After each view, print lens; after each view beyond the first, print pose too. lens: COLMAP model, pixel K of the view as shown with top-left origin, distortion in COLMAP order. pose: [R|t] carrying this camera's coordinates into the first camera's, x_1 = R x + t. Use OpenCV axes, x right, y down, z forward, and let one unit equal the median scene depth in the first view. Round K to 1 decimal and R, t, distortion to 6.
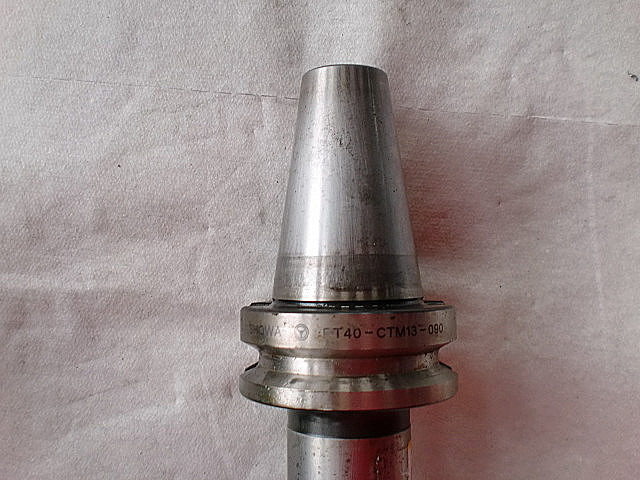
lens RADIAL K [[652.6, 0, 327.1], [0, 652.6, 233.8], [0, 0, 1]] dist [0.061199, -0.227758]
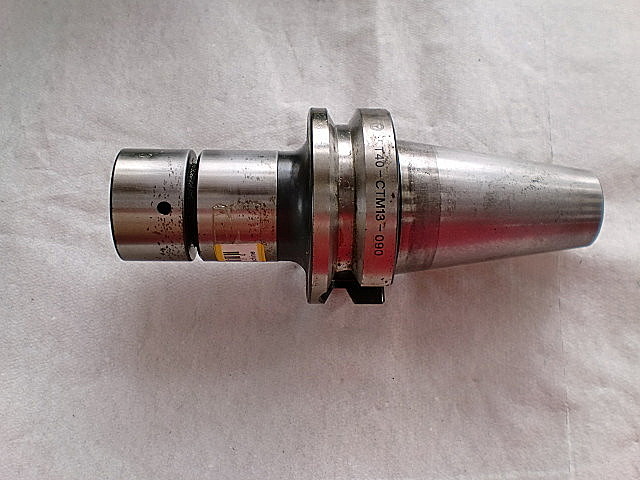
lens RADIAL K [[652.6, 0, 327.1], [0, 652.6, 233.8], [0, 0, 1]] dist [0.061199, -0.227758]
pose [[0.004733, 0.923404, -0.383801, 0.446727], [-0.999975, 0.002331, -0.006722, 0.188763], [-0.005312, 0.383823, 0.923391, -0.007493]]
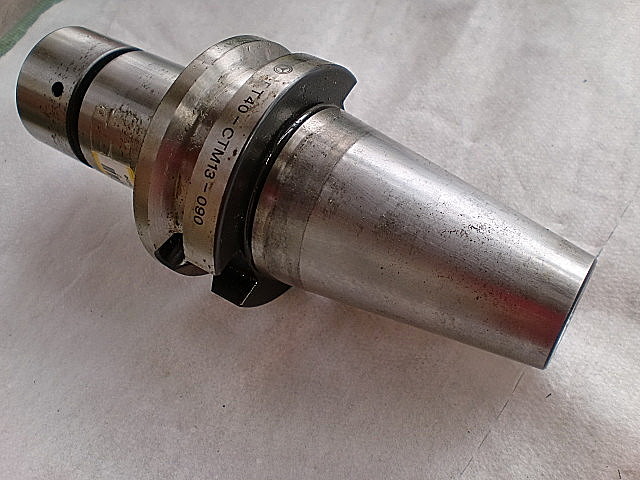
lens RADIAL K [[652.6, 0, 327.1], [0, 652.6, 233.8], [0, 0, 1]] dist [0.061199, -0.227758]
pose [[-0.529549, 0.789976, -0.309058, 0.280011], [-0.819306, -0.381899, 0.427658, -0.265244], [0.219810, 0.479679, 0.849465, 0.290417]]
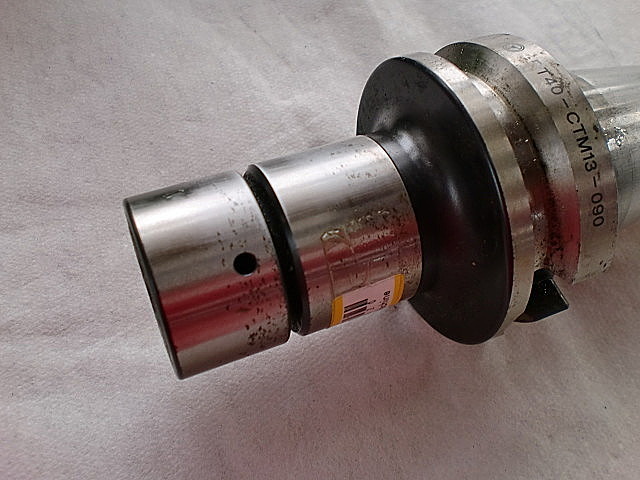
lens RADIAL K [[652.6, 0, 327.1], [0, 652.6, 233.8], [0, 0, 1]] dist [0.061199, -0.227758]
pose [[0.382576, 0.821897, -0.422044, 0.294042], [-0.920737, 0.301248, -0.247976, 0.467400], [-0.076671, 0.483461, 0.872002, 0.336833]]
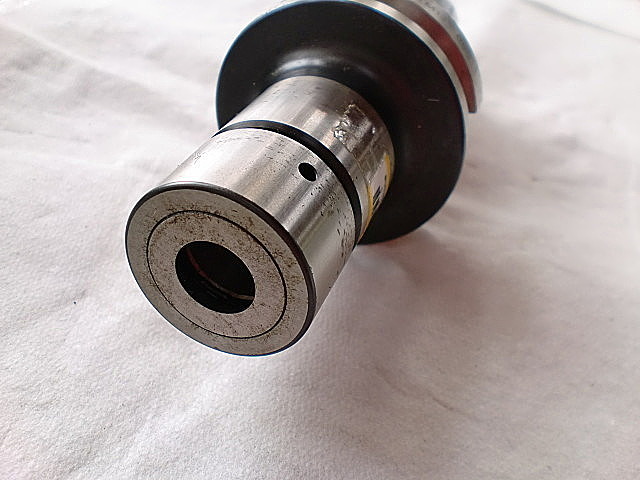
lens RADIAL K [[652.6, 0, 327.1], [0, 652.6, 233.8], [0, 0, 1]] dist [0.061199, -0.227758]
pose [[0.922963, 0.332321, -0.194171, 0.201045], [-0.358714, 0.559851, -0.746921, 0.817549], [-0.139511, 0.759032, 0.635930, 0.511464]]
